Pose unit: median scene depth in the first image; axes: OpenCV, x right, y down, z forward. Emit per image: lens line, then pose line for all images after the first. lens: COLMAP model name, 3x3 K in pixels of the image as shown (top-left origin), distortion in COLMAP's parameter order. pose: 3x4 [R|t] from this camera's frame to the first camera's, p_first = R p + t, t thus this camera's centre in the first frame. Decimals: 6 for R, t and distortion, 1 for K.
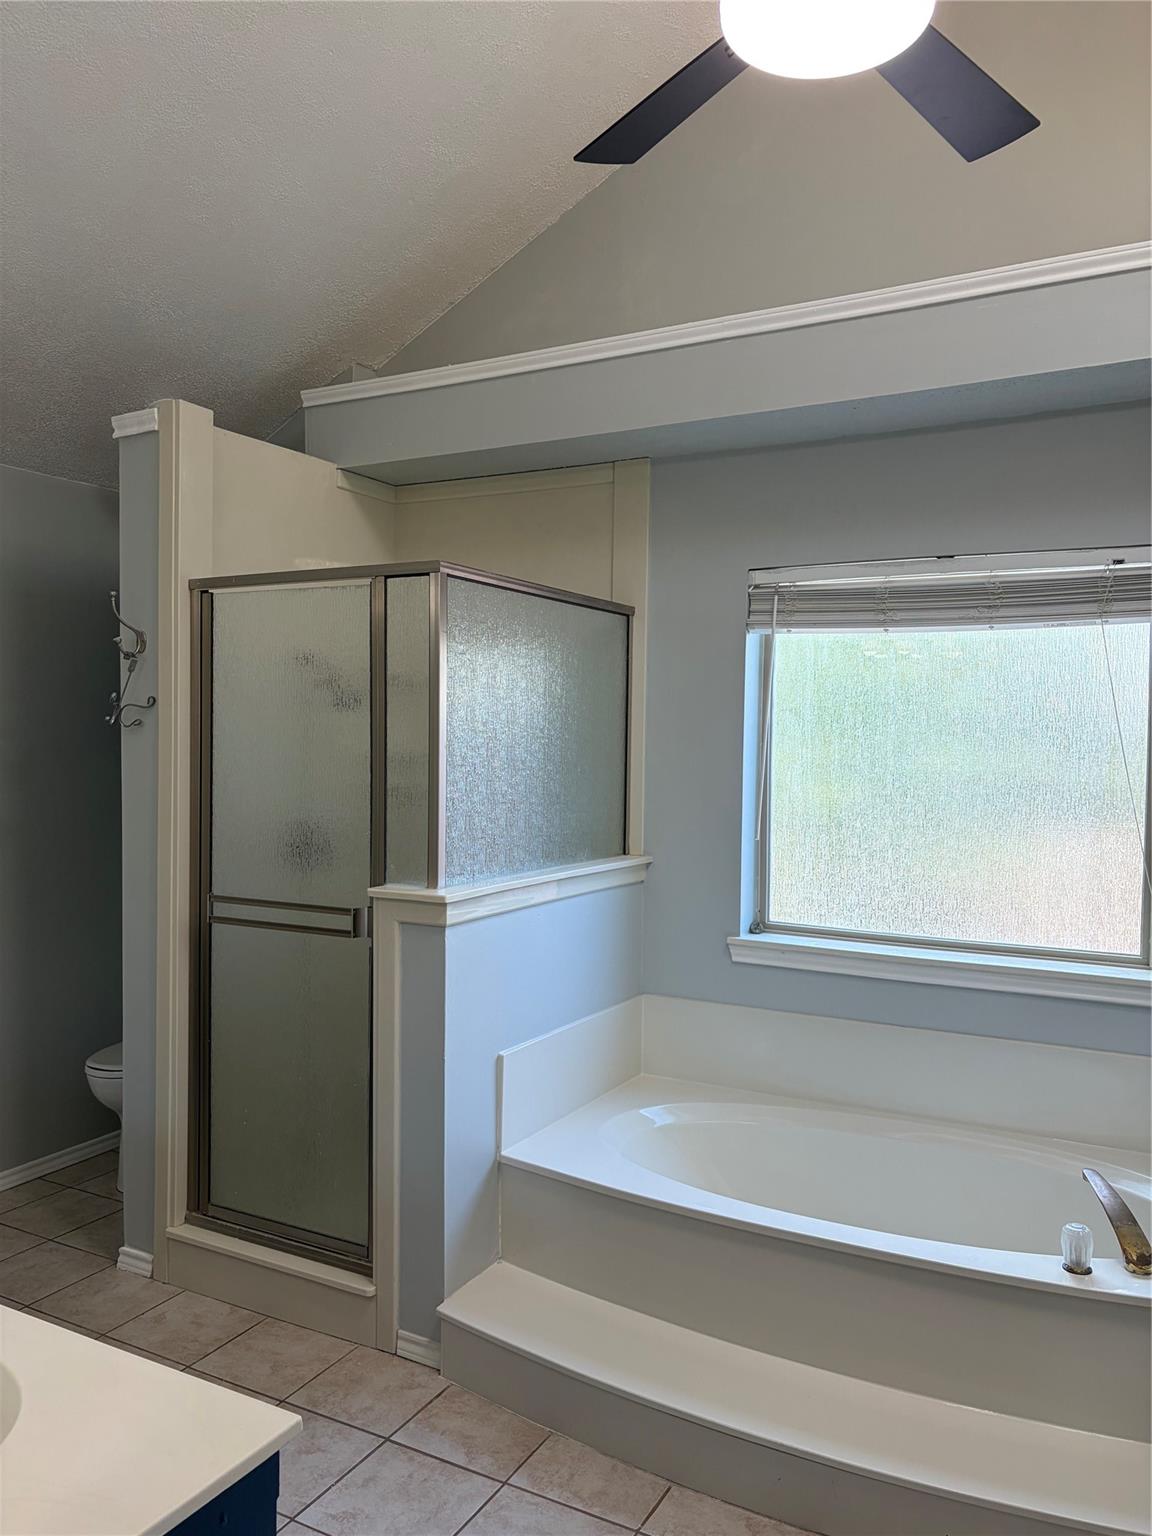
lens RADIAL K [[1168.7, 0, 577.6], [0, 1168.7, 767.0], [0, 0, 1]] dist [0.017549, -0.002508]
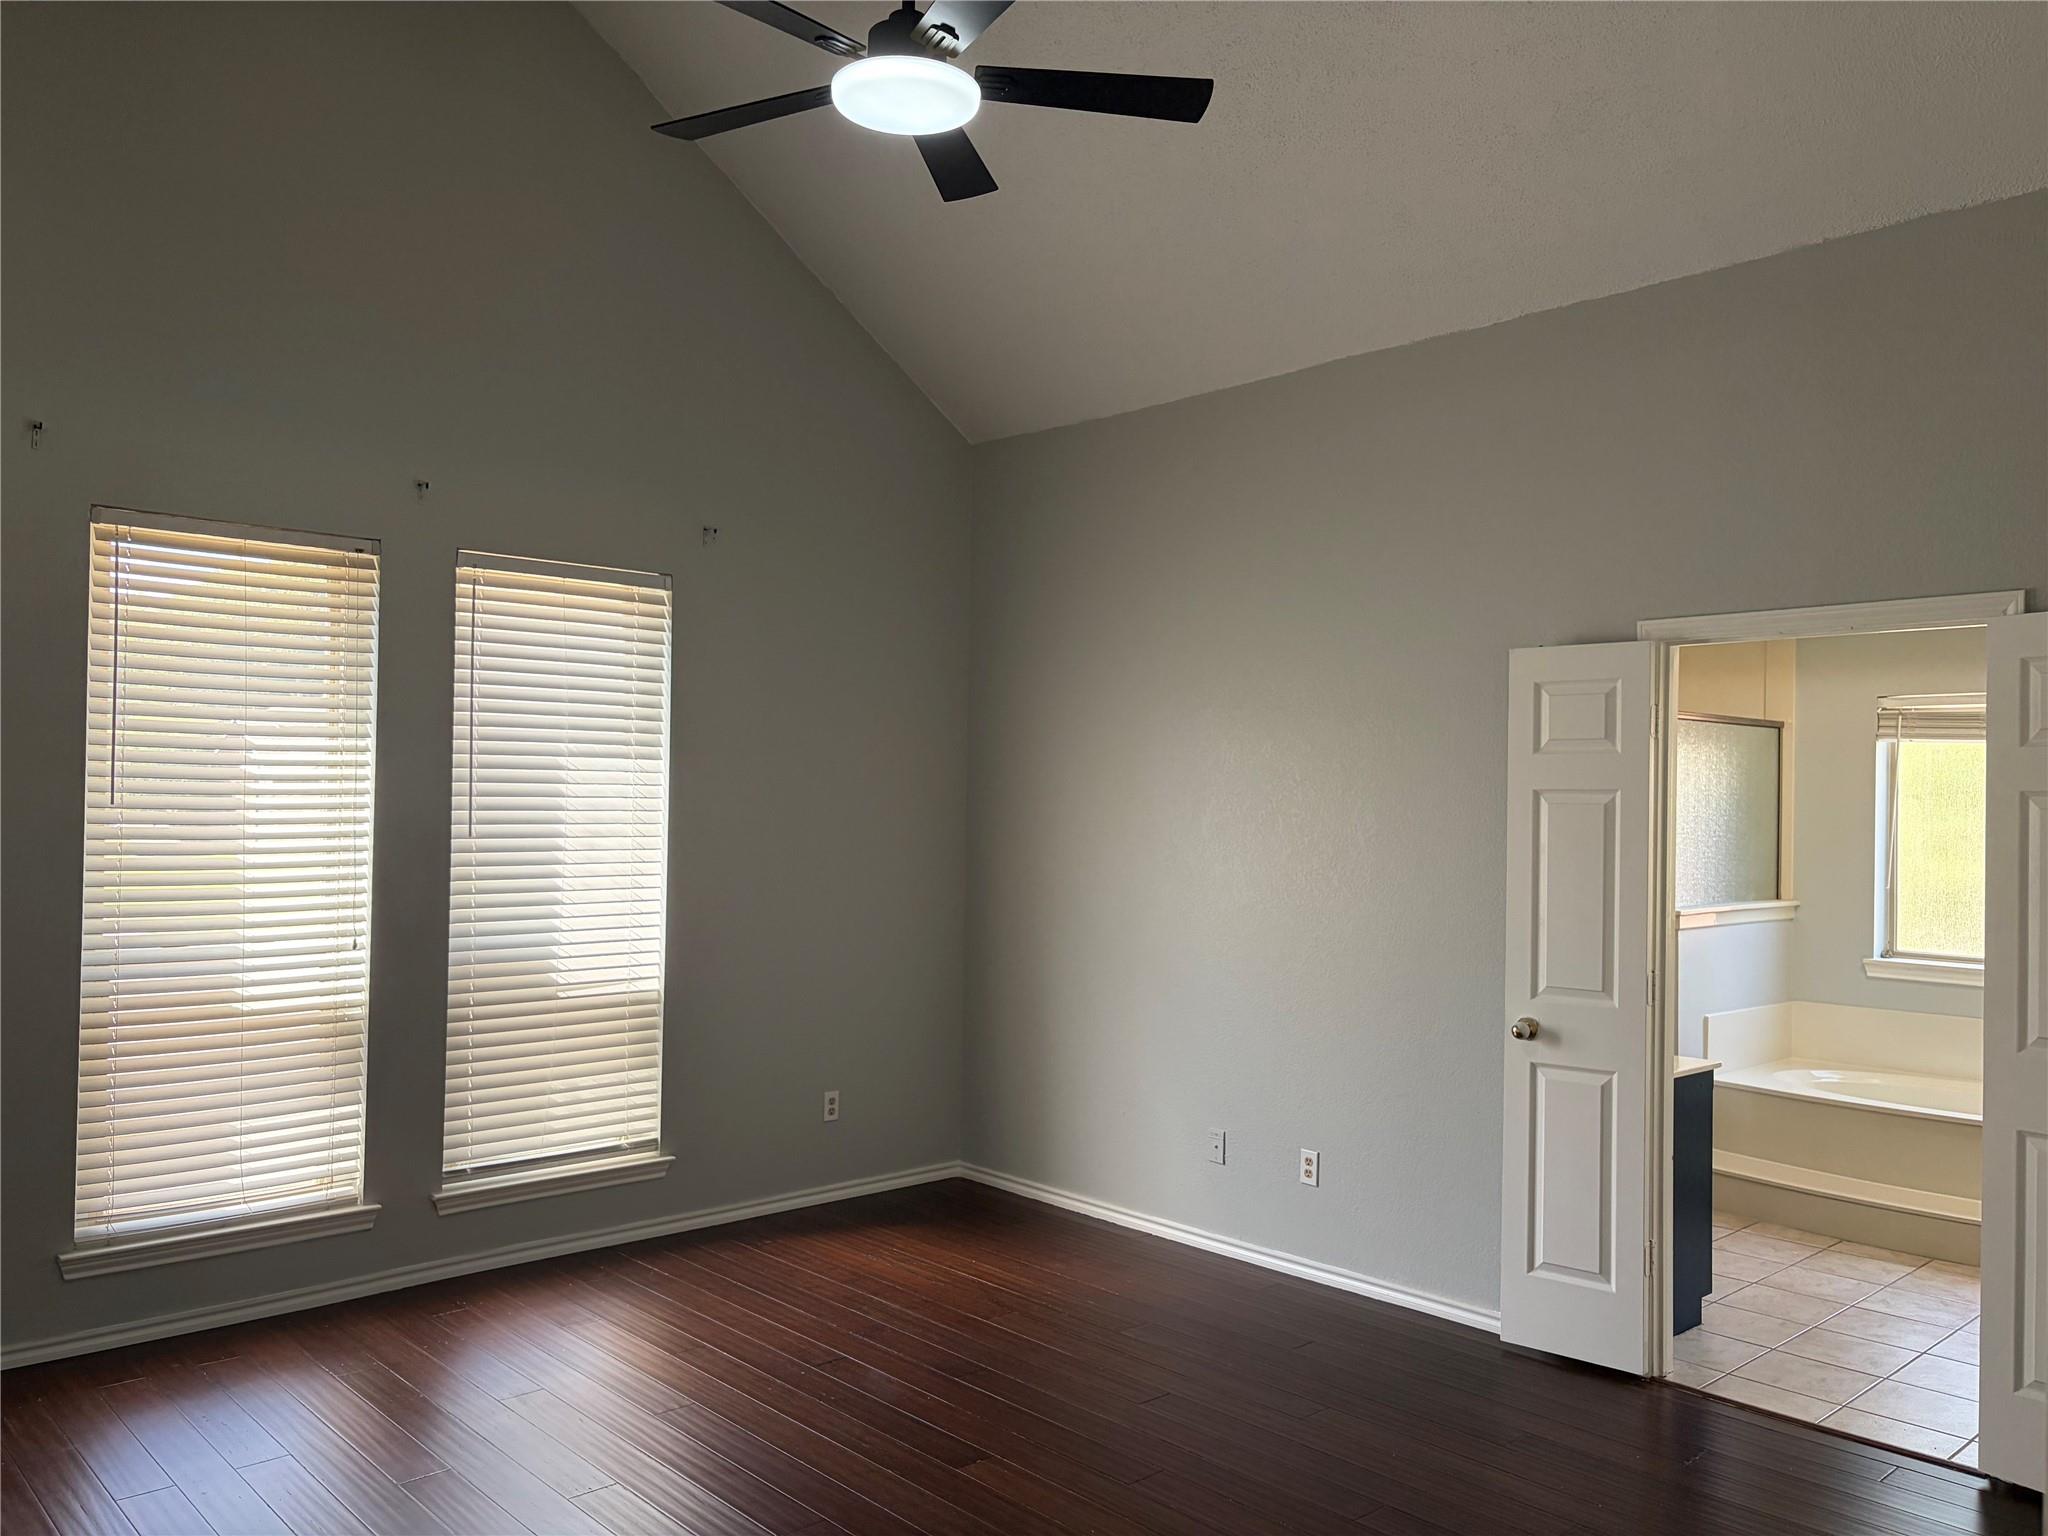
lens RADIAL K [[1558.3, 0, 1014.4], [0, 1558.3, 777.0], [0, 0, 1]] dist [0.017549, -0.002508]
pose [[0.943167, -0.003000, -0.332307, -0.203171], [-0.010499, 0.999191, -0.038817, 0.011732], [0.332154, 0.040100, 0.942372, -1.092963]]
